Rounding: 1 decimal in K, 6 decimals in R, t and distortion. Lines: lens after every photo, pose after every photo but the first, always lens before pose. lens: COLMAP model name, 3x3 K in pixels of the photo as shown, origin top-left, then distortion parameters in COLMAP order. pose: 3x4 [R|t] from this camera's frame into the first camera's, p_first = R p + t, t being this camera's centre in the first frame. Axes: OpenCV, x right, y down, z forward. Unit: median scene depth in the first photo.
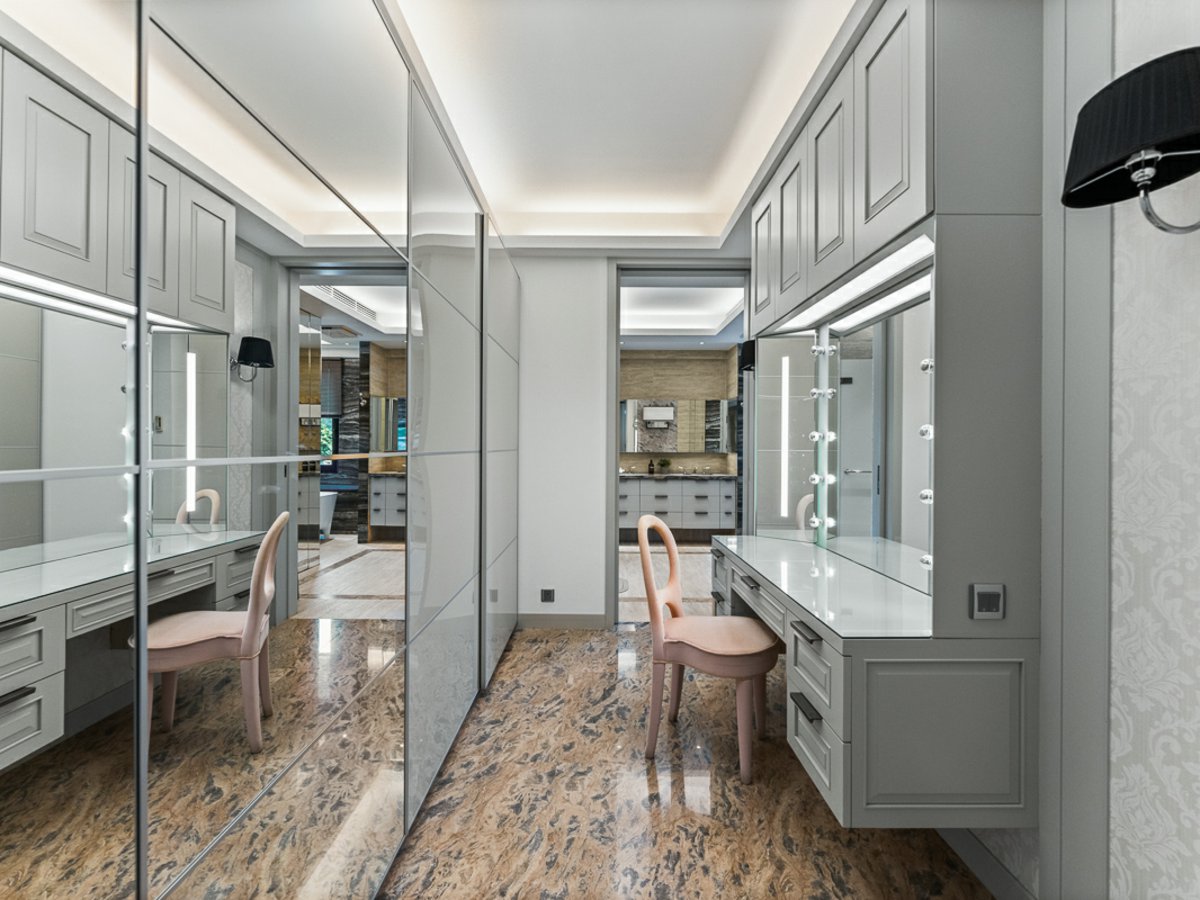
lens RADIAL K [[544.7, 0, 600.0], [0, 544.7, 450.0], [0, 0, 1]] dist [-0.002401, -0.000366]
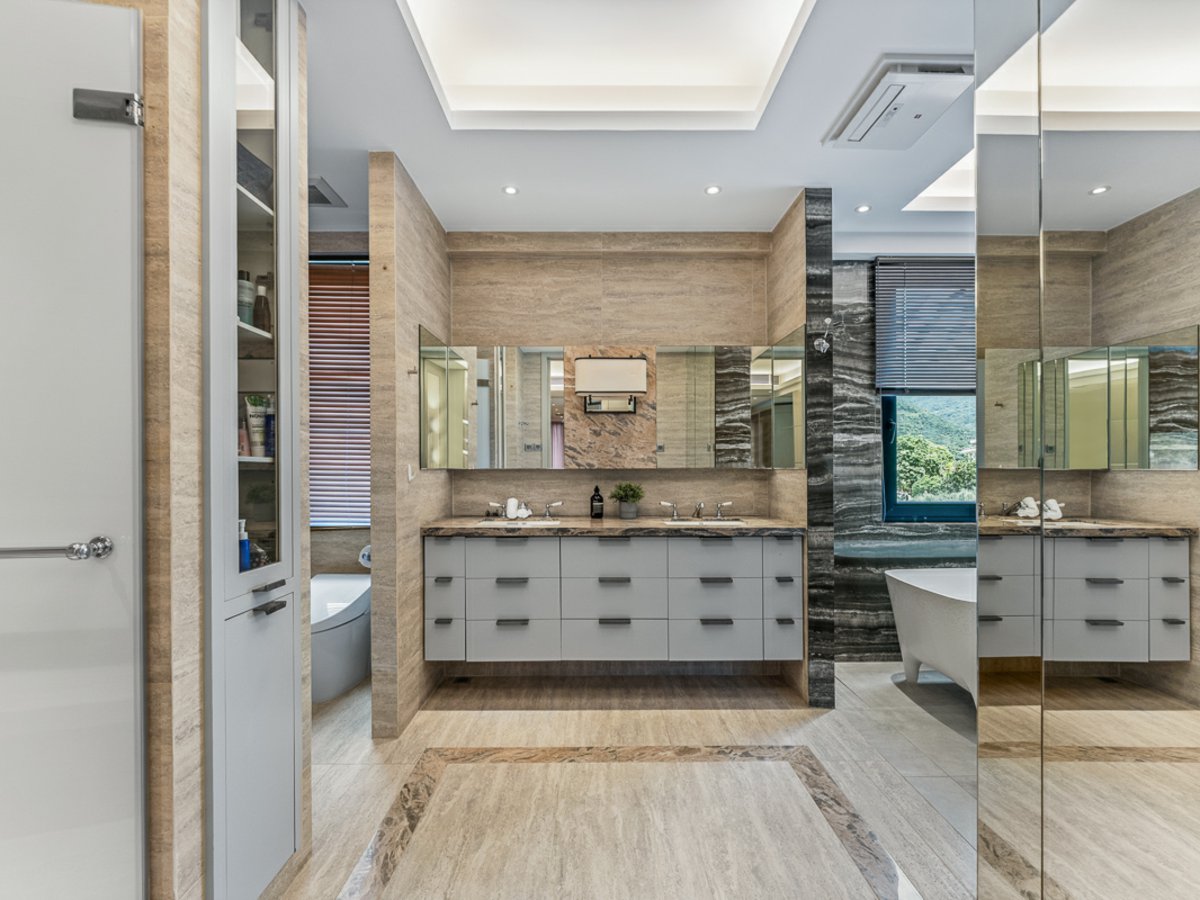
lens RADIAL K [[544.7, 0, 600.0], [0, 544.7, 450.0], [0, 0, 1]] dist [-0.002401, -0.000366]
pose [[0.999981, -0.005615, 0.002686, 0.095789], [0.005712, 0.999290, -0.037234, 0.005560], [-0.002475, 0.037248, 0.999303, 0.569794]]
